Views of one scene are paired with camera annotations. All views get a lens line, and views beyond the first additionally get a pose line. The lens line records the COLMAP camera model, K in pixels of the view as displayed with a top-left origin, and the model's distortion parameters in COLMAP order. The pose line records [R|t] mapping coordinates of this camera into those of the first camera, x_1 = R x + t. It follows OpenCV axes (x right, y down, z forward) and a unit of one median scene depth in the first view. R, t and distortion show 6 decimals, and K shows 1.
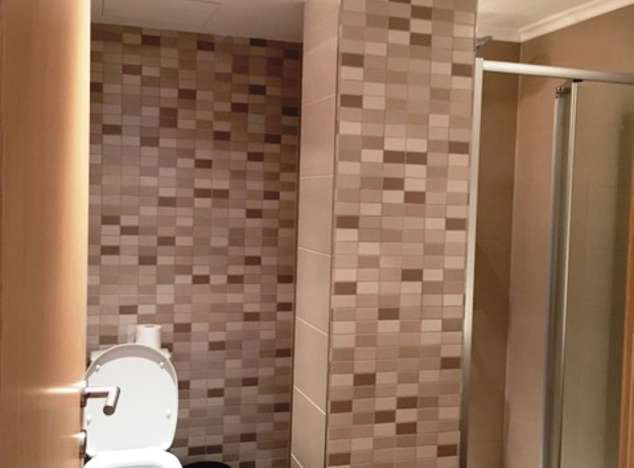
lens RADIAL K [[719.2, 0, 317.0], [0, 719.2, 234.0], [0, 0, 1]] dist [0.046417, 0.008805]
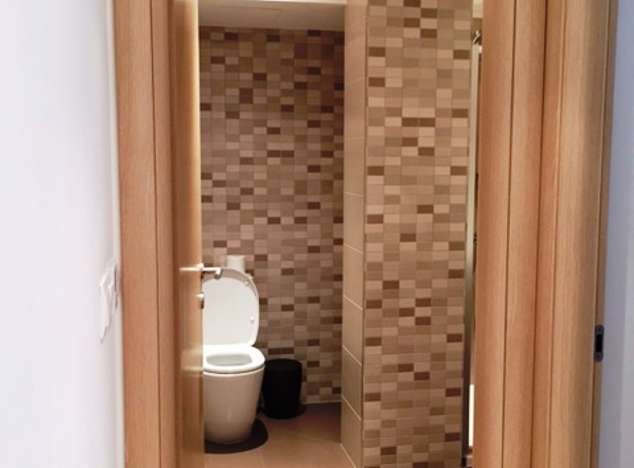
lens RADIAL K [[719.2, 0, 317.0], [0, 719.2, 234.0], [0, 0, 1]] dist [0.046417, 0.008805]
pose [[0.993867, -0.015733, -0.109458, 0.062050], [0.021436, 0.998462, 0.051122, 0.024473], [0.108485, -0.053155, 0.992676, -0.302036]]
